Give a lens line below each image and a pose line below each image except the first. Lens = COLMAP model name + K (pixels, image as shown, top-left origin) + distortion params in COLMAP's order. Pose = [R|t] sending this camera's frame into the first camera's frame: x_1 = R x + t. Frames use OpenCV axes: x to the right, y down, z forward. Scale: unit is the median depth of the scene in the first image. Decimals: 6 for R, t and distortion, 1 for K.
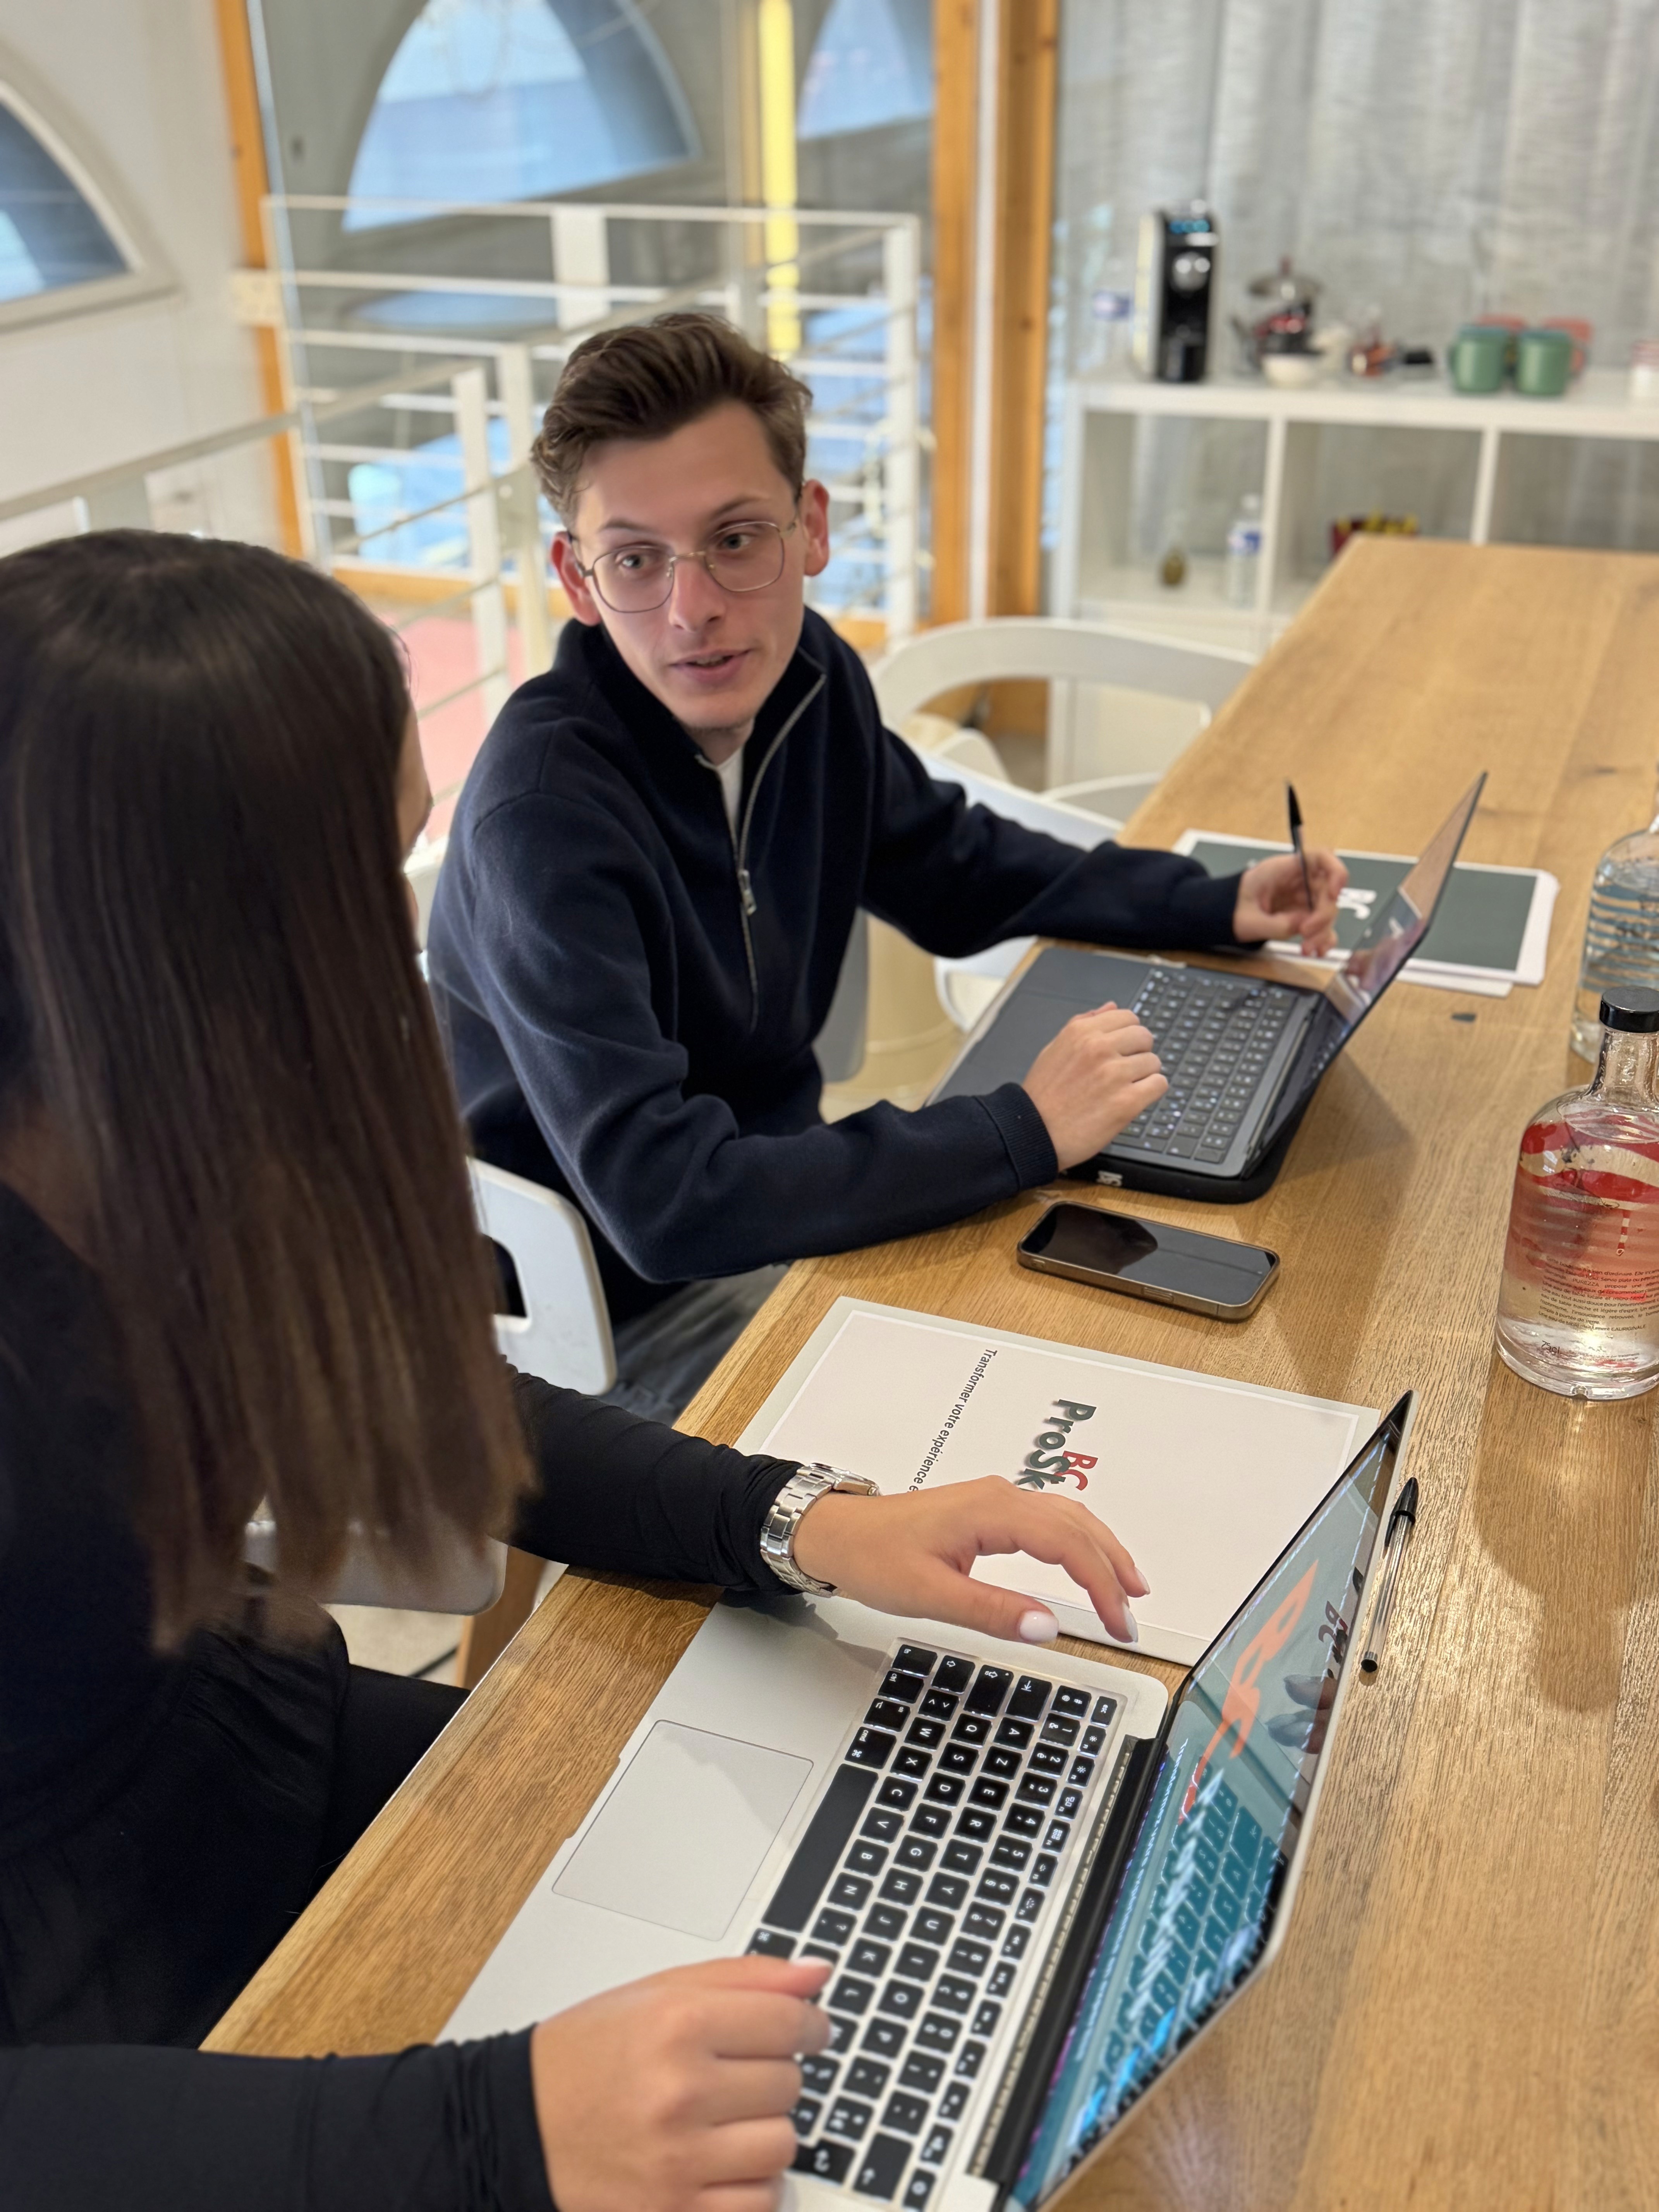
lens RADIAL K [[2245.0, 0, 833.9], [0, 2245.0, 1102.7], [0, 0, 1]] dist [0.025936, 0.000000]
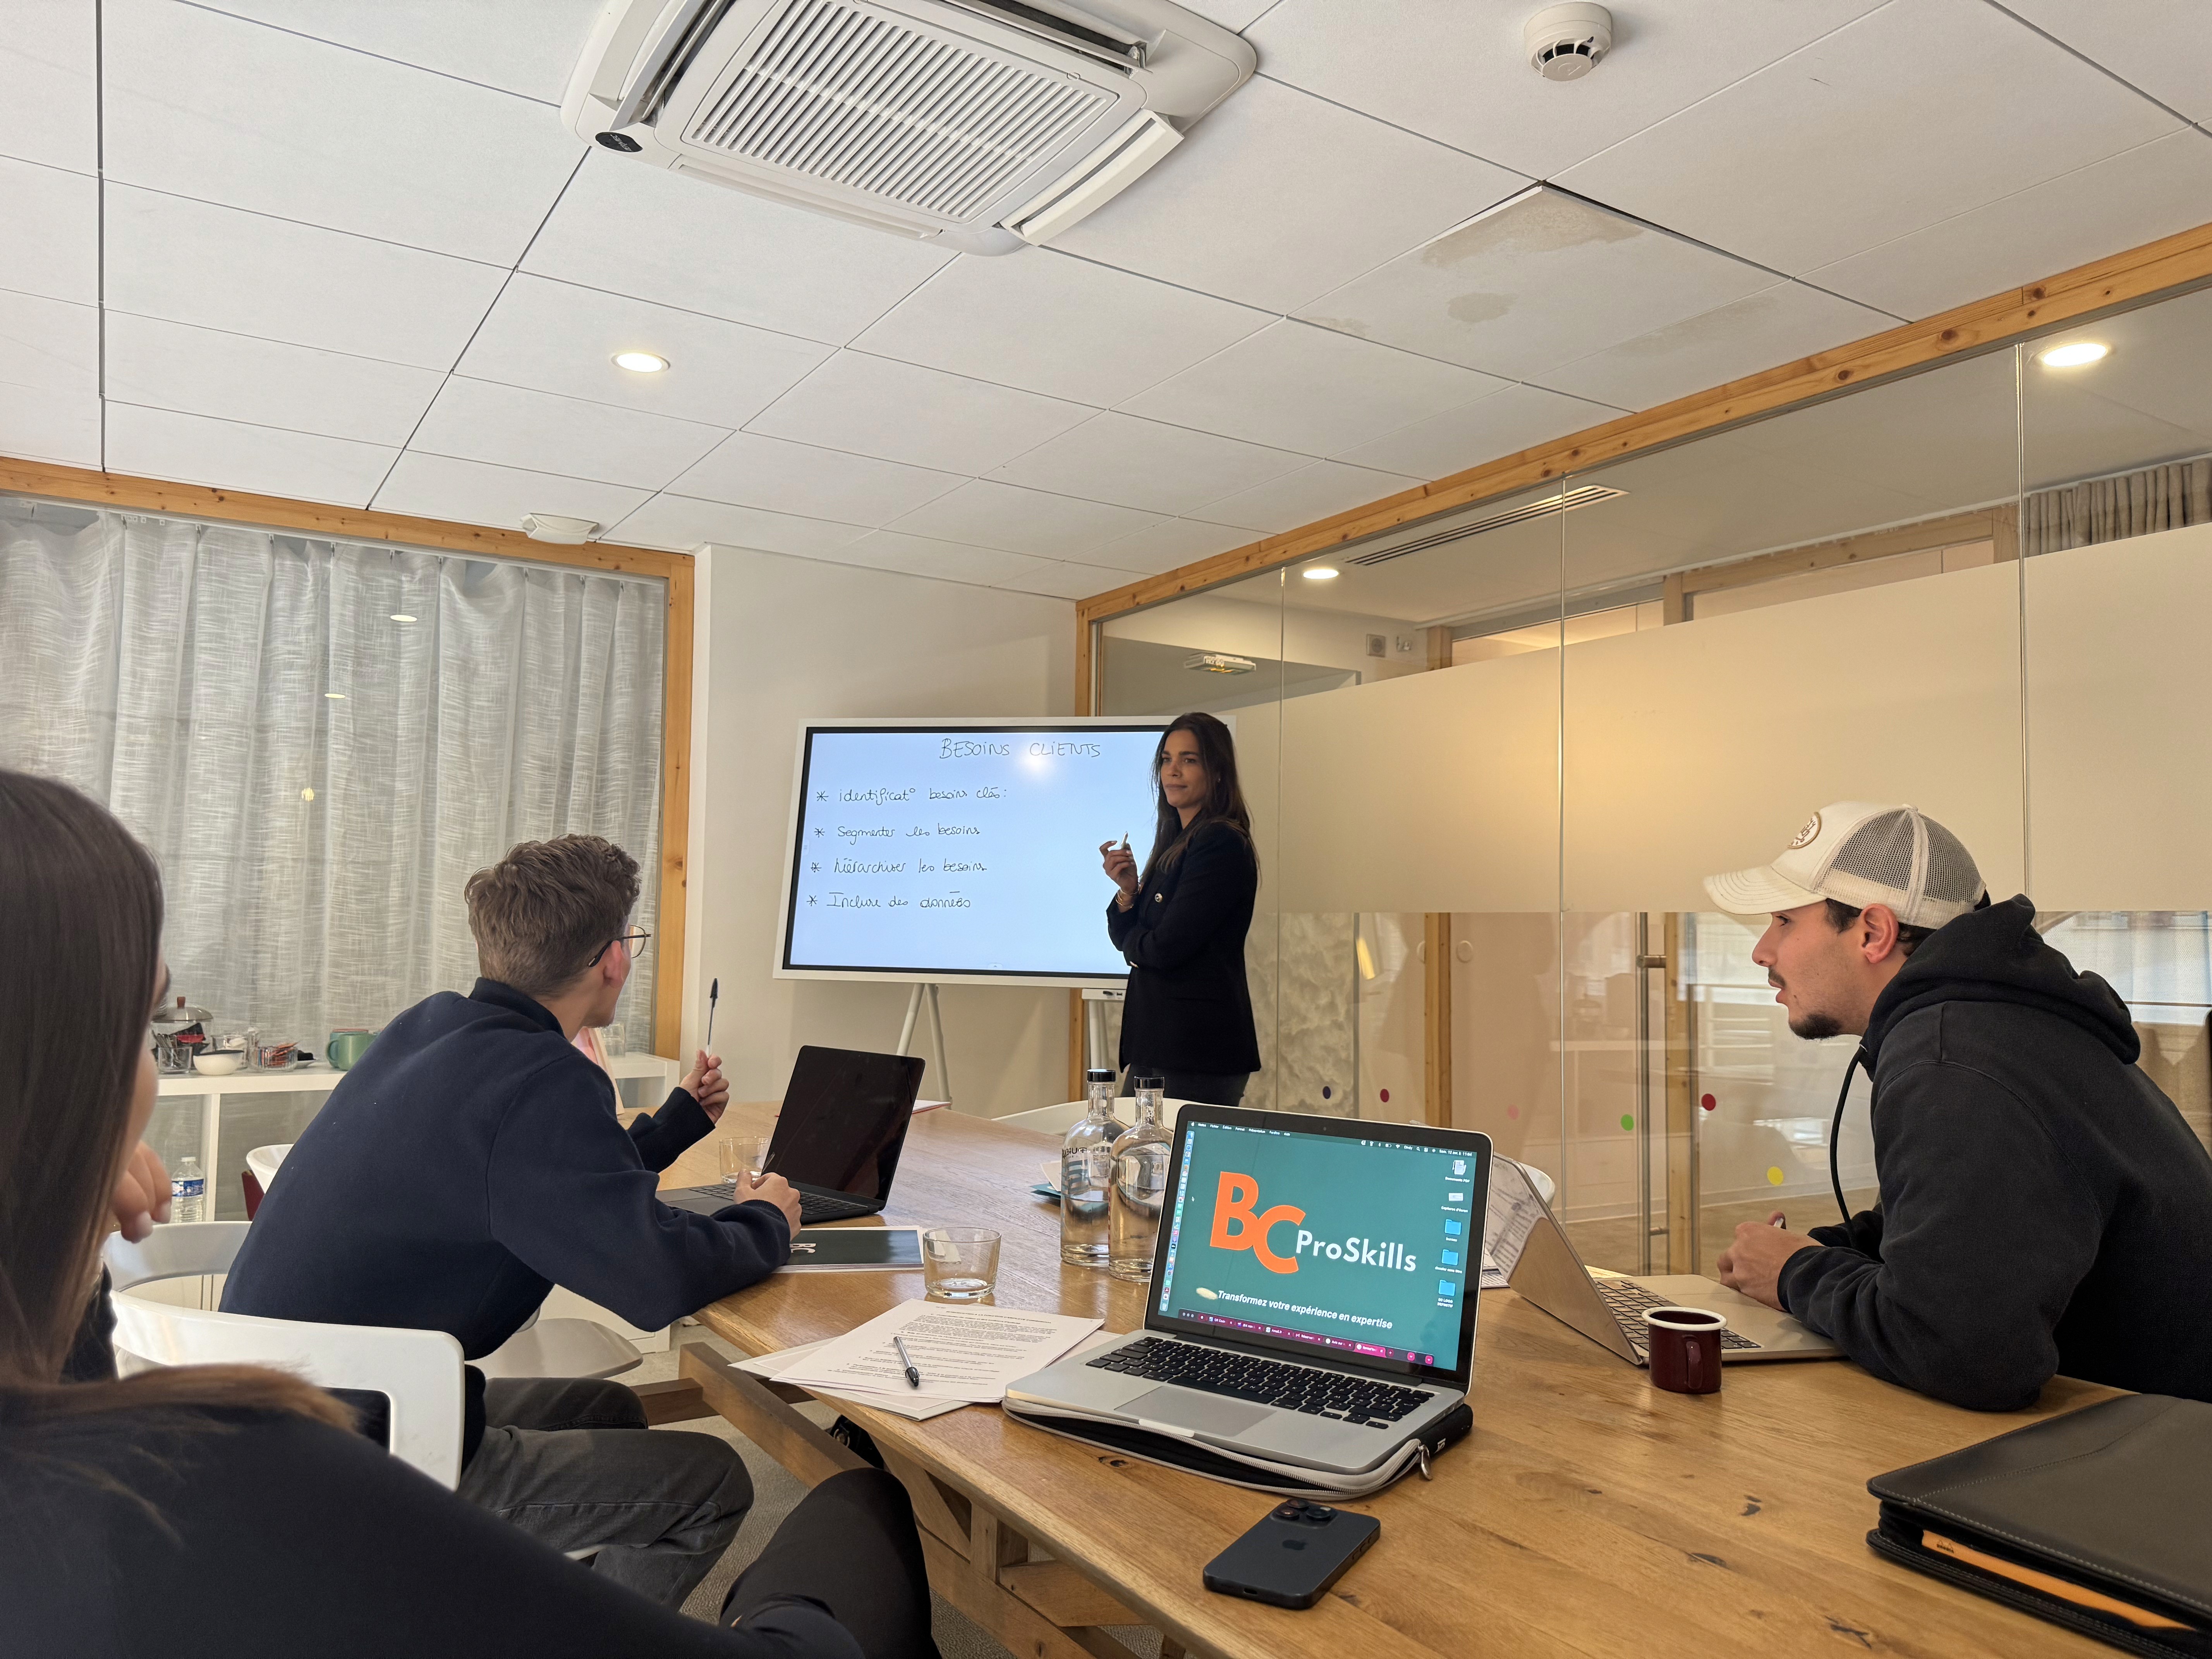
lens RADIAL K [[1566.3, 0, 1102.1], [0, 1566.3, 842.0], [0, 0, 1]] dist [0.039675, -0.055135]
pose [[0.585894, 0.069405, 0.807410, -0.278098], [0.346030, 0.879507, -0.326697, 0.065178], [-0.732797, 0.470798, 0.491282, 0.051148]]
